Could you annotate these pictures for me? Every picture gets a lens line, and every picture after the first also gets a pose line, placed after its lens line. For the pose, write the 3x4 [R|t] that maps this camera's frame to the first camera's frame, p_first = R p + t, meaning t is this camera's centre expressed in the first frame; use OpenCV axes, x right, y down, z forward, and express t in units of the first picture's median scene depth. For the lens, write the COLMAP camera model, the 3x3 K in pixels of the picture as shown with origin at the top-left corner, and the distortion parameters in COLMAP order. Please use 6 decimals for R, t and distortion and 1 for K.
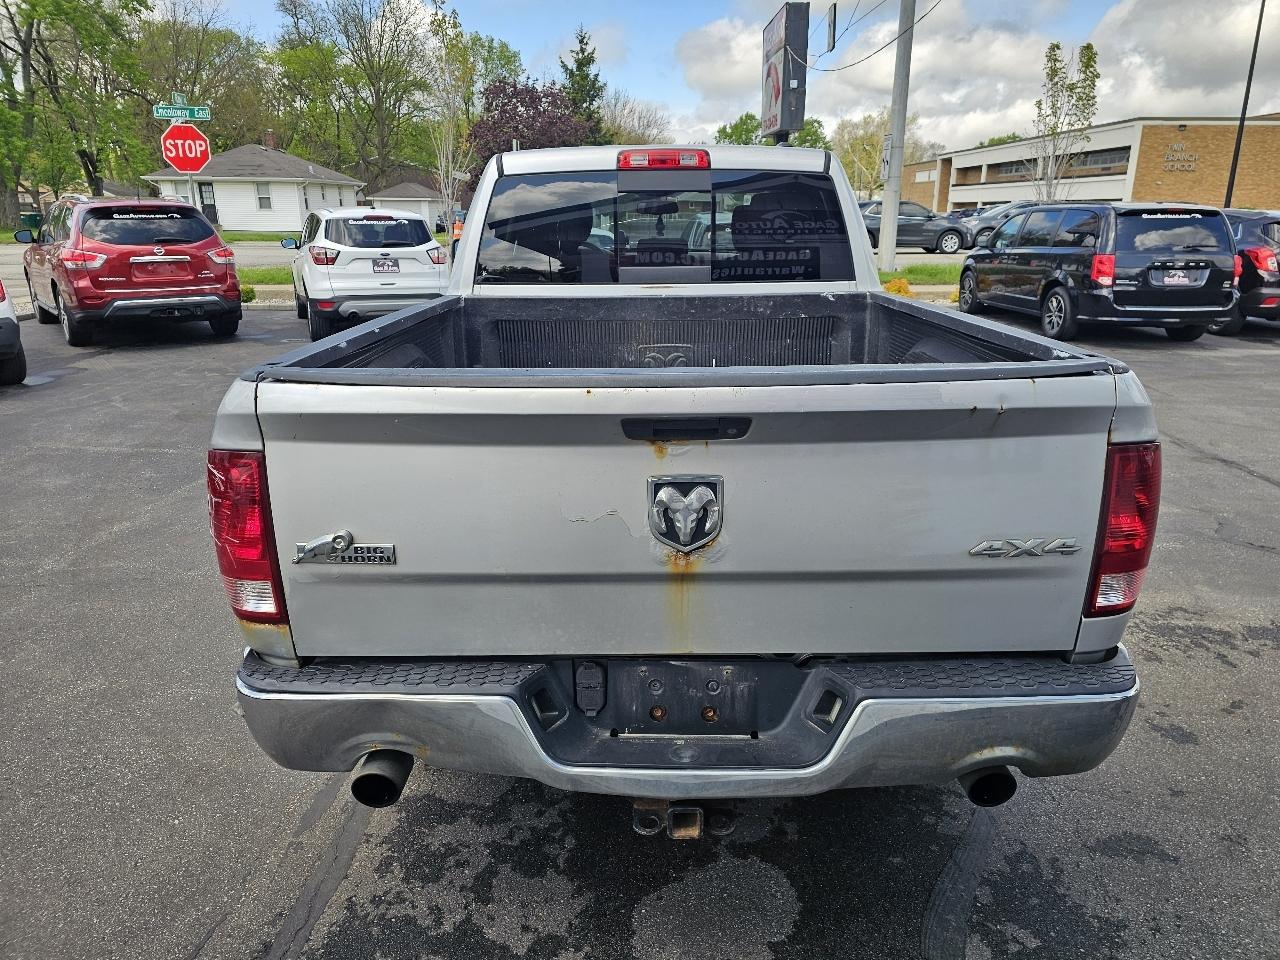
lens RADIAL K [[868.5, 0, 649.7], [0, 868.5, 490.8], [0, 0, 1]] dist [0.032022, -0.023423]
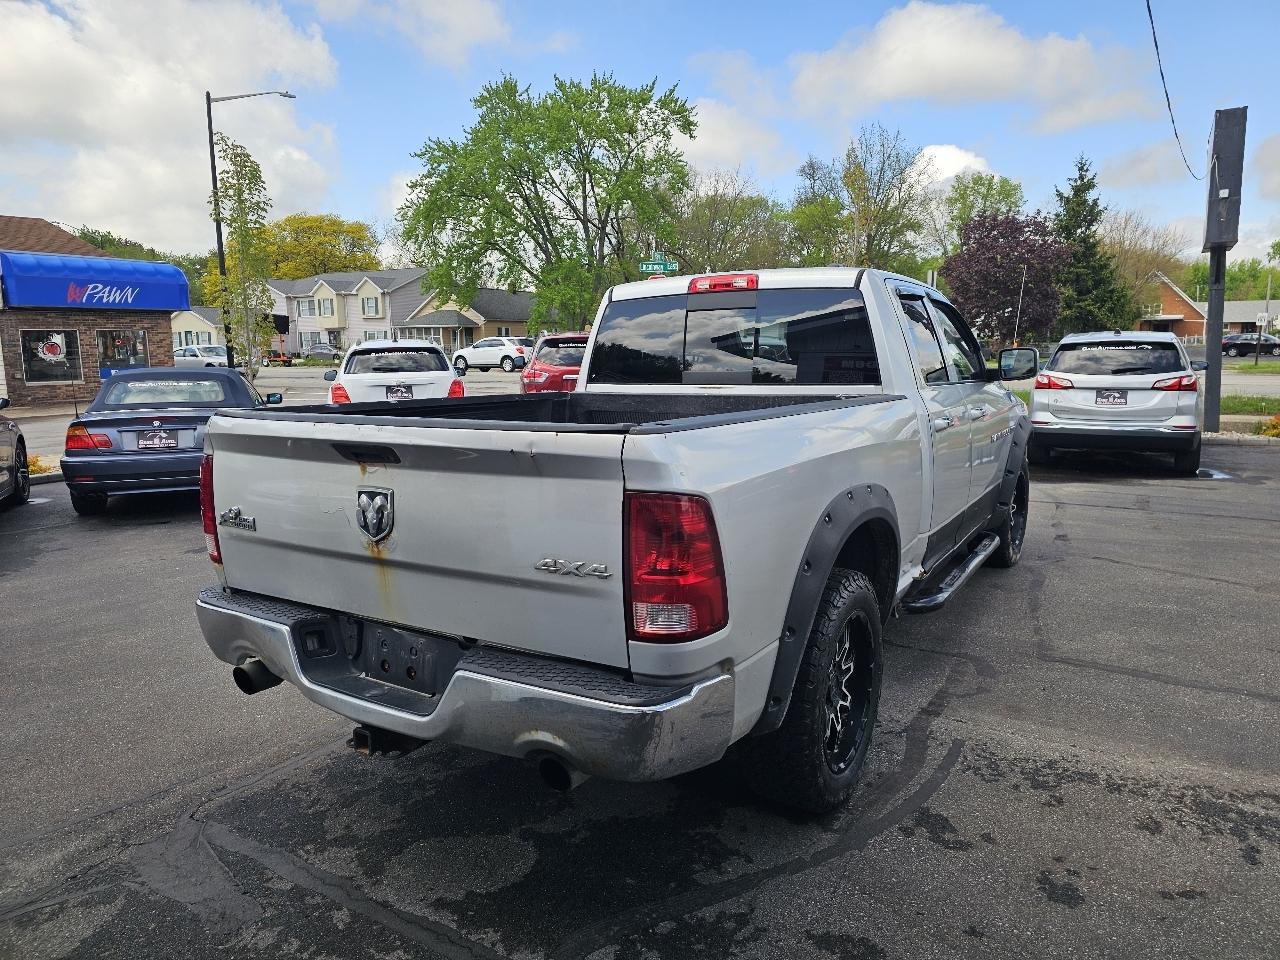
lens RADIAL K [[858.2, 0, 640.0], [0, 858.2, 480.0], [0, 0, 1]] dist [0.064949, -0.064437]
pose [[0.849830, 0.072857, -0.521997, 0.636486], [-0.151057, 0.982520, -0.108793, 0.032666], [0.504946, 0.171307, 0.845981, -0.005968]]
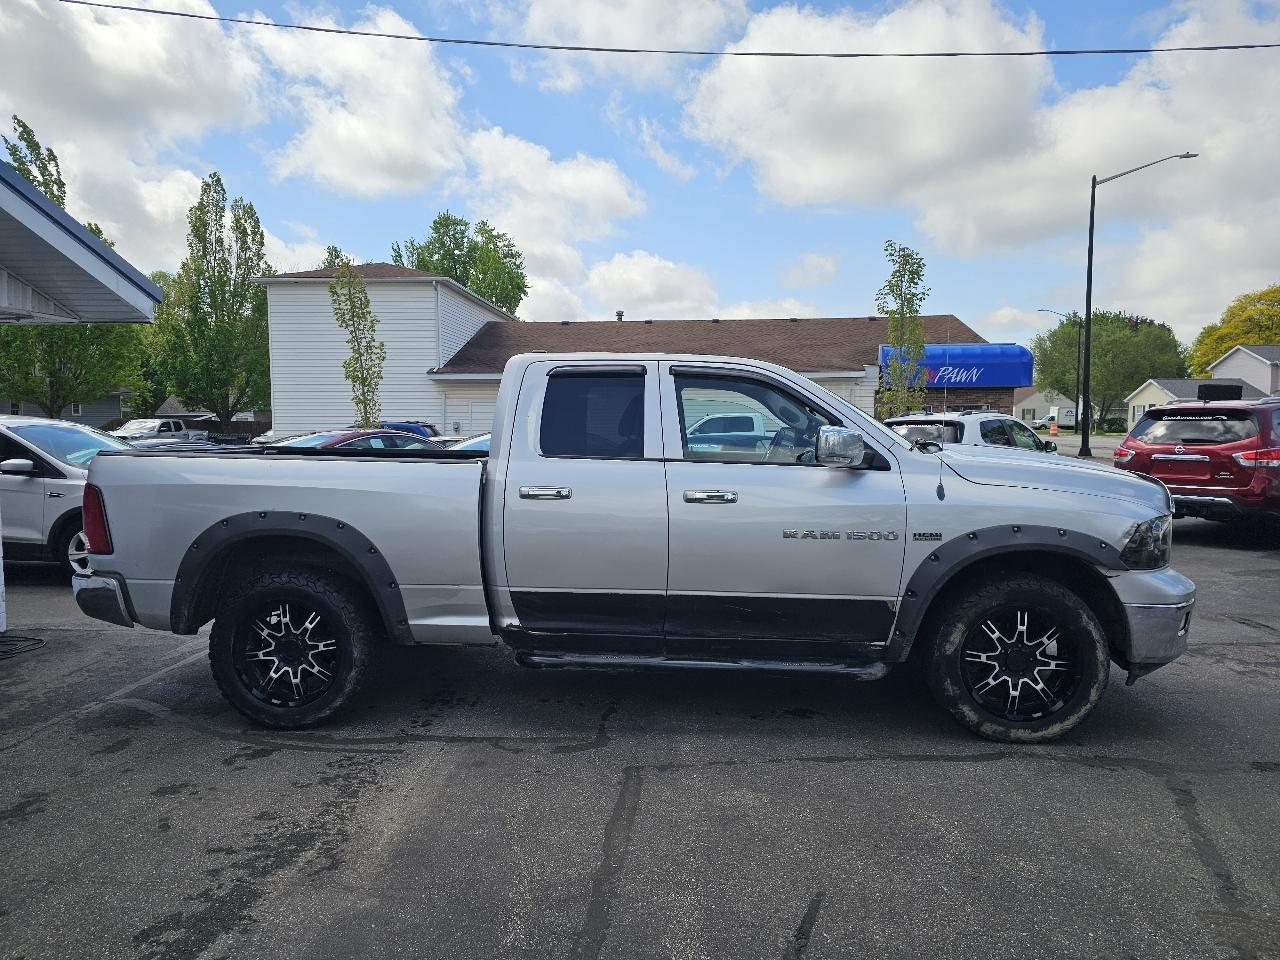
lens RADIAL K [[852.1, 0, 637.5], [0, 852.1, 516.4], [0, 0, 1]] dist [0.067386, -0.102882]
pose [[-0.069943, 0.109662, -0.991505, 1.648856], [-0.310696, 0.942106, 0.126115, -0.430583], [0.947933, 0.316877, -0.031822, 1.478227]]
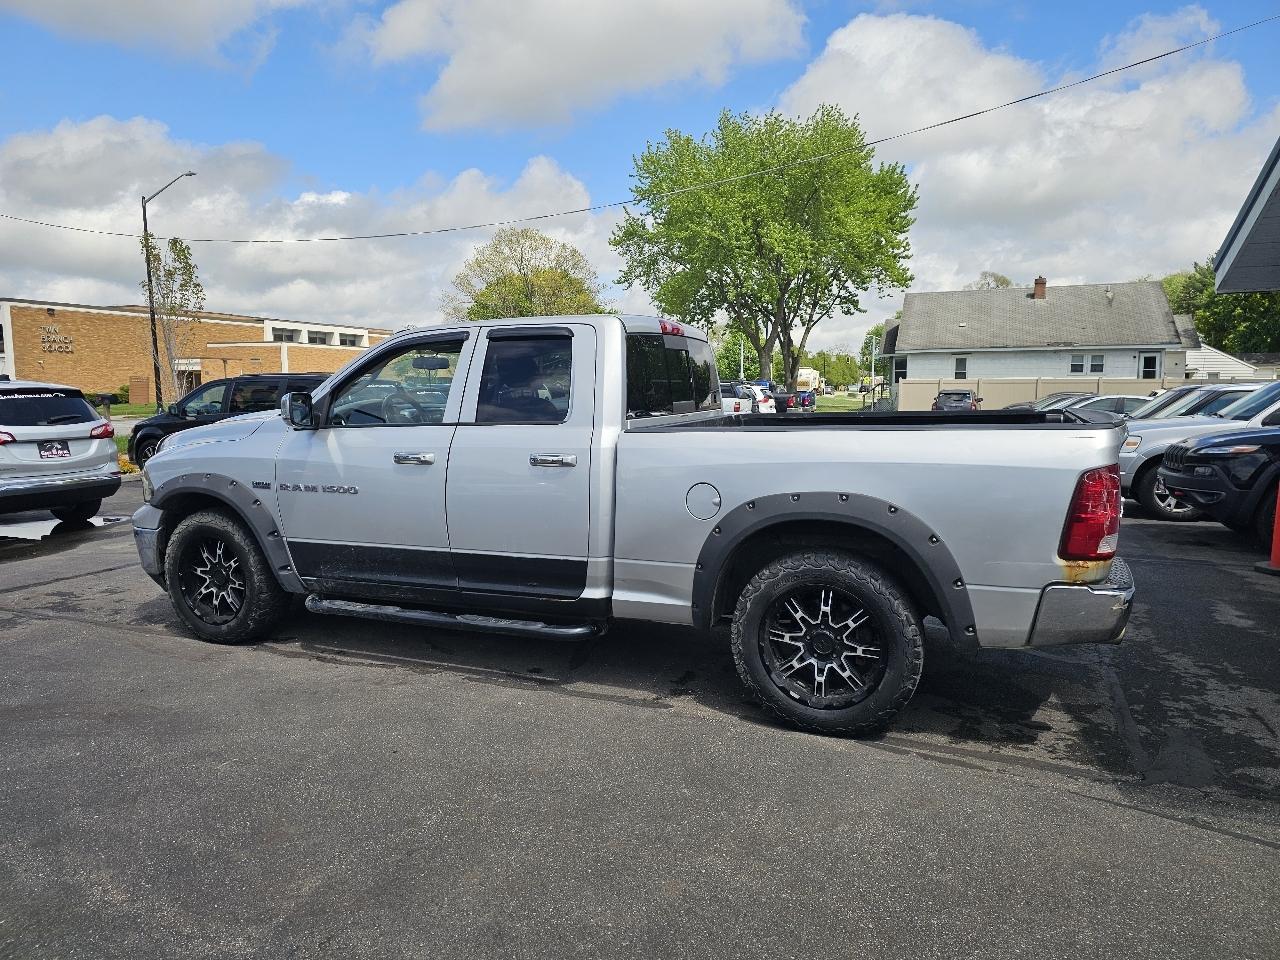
lens RADIAL K [[851.0, 0, 644.8], [0, 851.0, 477.4], [0, 0, 1]] dist [0.060142, -0.056687]
pose [[0.380835, -0.100570, 0.919158, -1.481789], [0.288868, 0.957252, -0.014948, -0.164358], [-0.878362, 0.271208, 0.393606, 0.646779]]
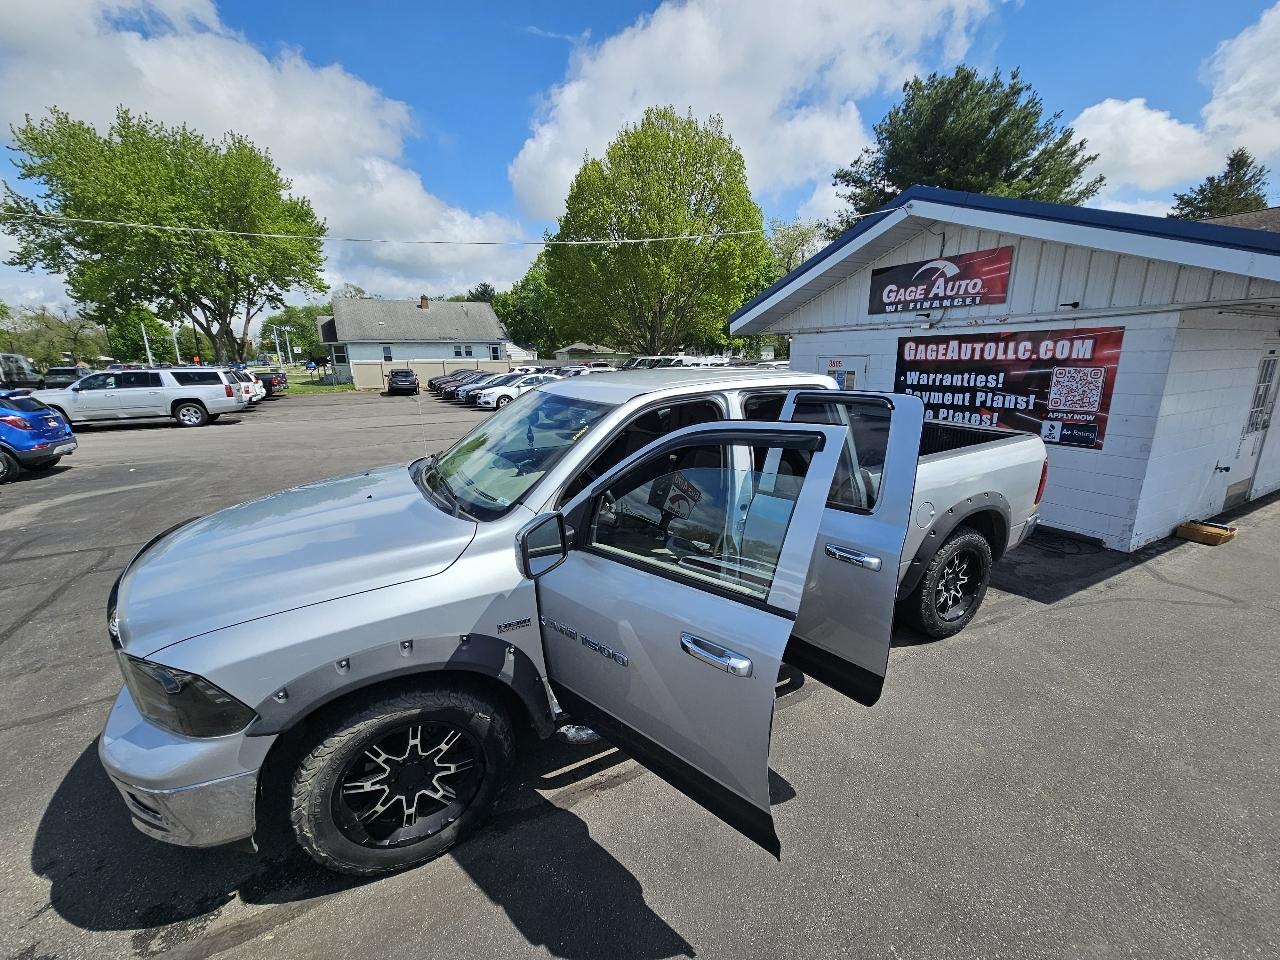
lens RADIAL K [[517.7, 0, 645.1], [0, 517.7, 484.7], [0, 0, 1]] dist [-0.000347, -0.000132]
pose [[-0.477830, -0.208679, 0.853306, -0.926684], [0.284385, 0.882317, 0.375023, -0.740708], [-0.831146, 0.421865, -0.362253, 1.906150]]
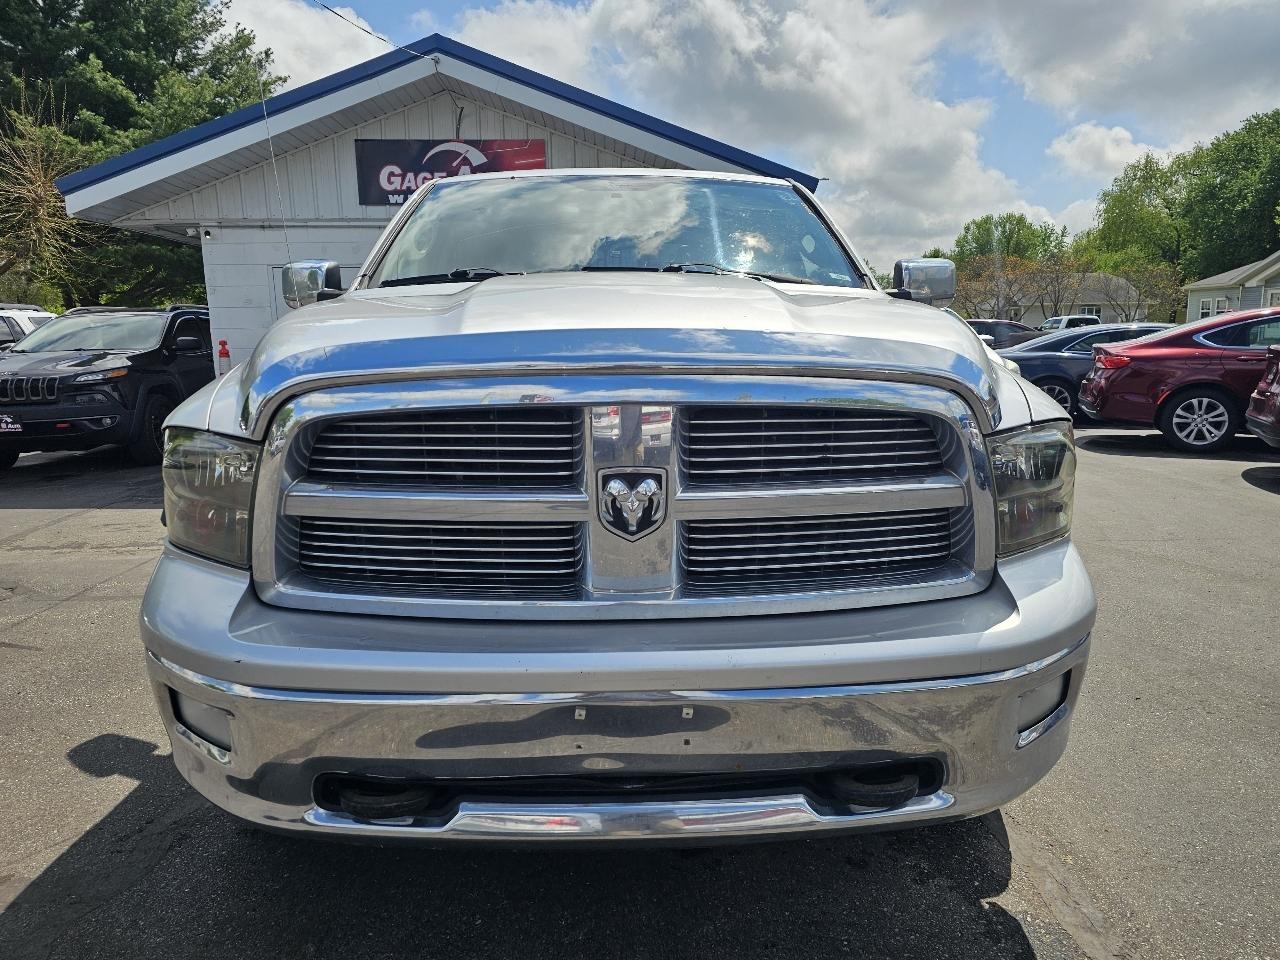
lens RADIAL K [[852.7, 0, 648.5], [0, 852.7, 491.7], [0, 0, 1]] dist [0.013752, 0.000231]
pose [[-0.998776, 0.017503, -0.046253, 0.033679], [-0.006449, 0.881191, 0.472716, -0.725796], [0.049032, 0.472435, -0.880000, 2.699705]]
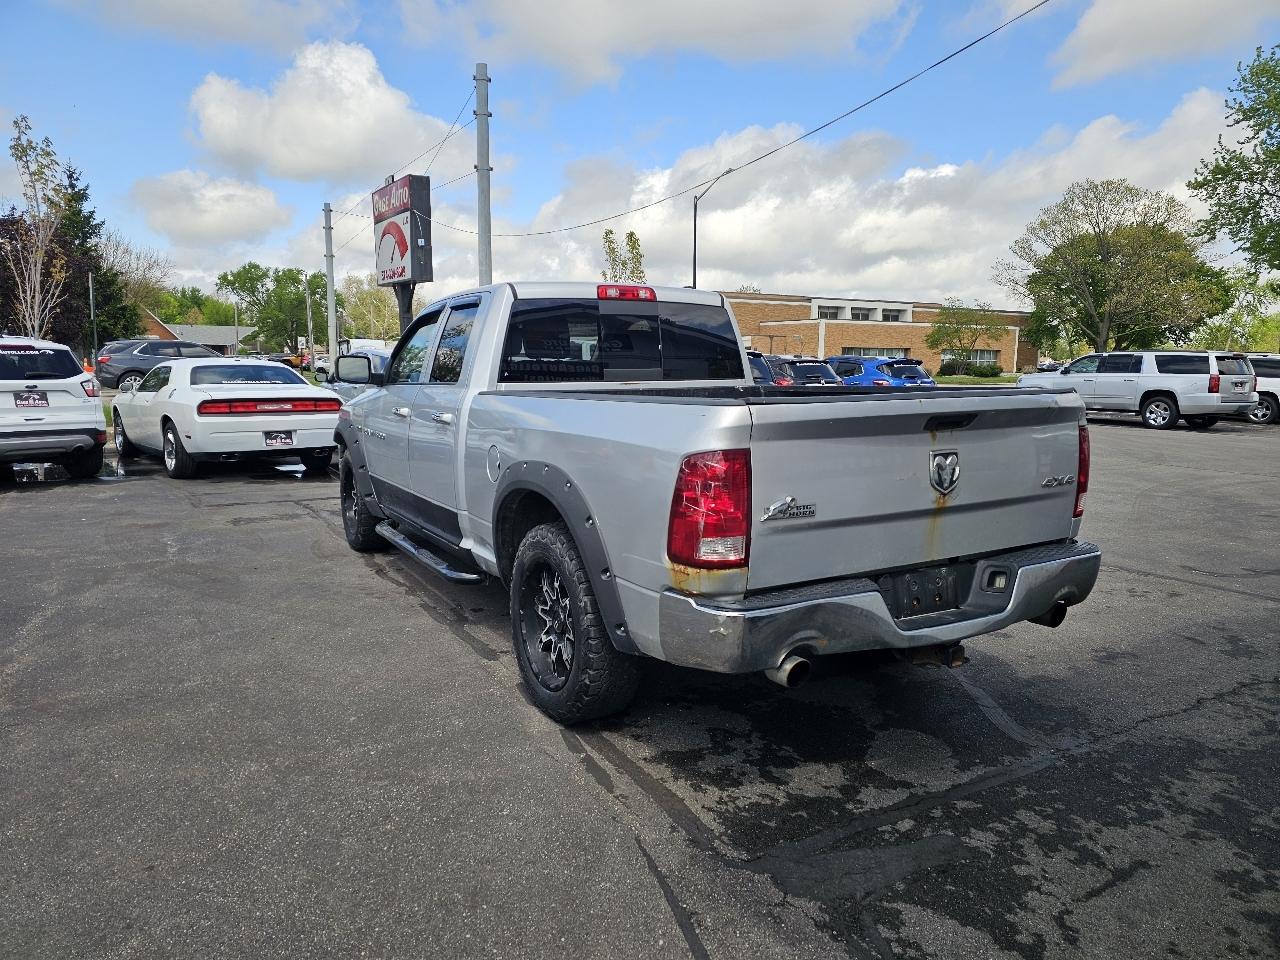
lens RADIAL K [[858.2, 0, 640.0], [0, 858.2, 480.0], [0, 0, 1]] dist [0.064949, -0.064437]
pose [[0.862554, -0.062399, 0.502103, -0.761061], [0.147981, 0.980086, -0.132413, 0.101703], [-0.483842, 0.188516, 0.854611, -0.119511]]
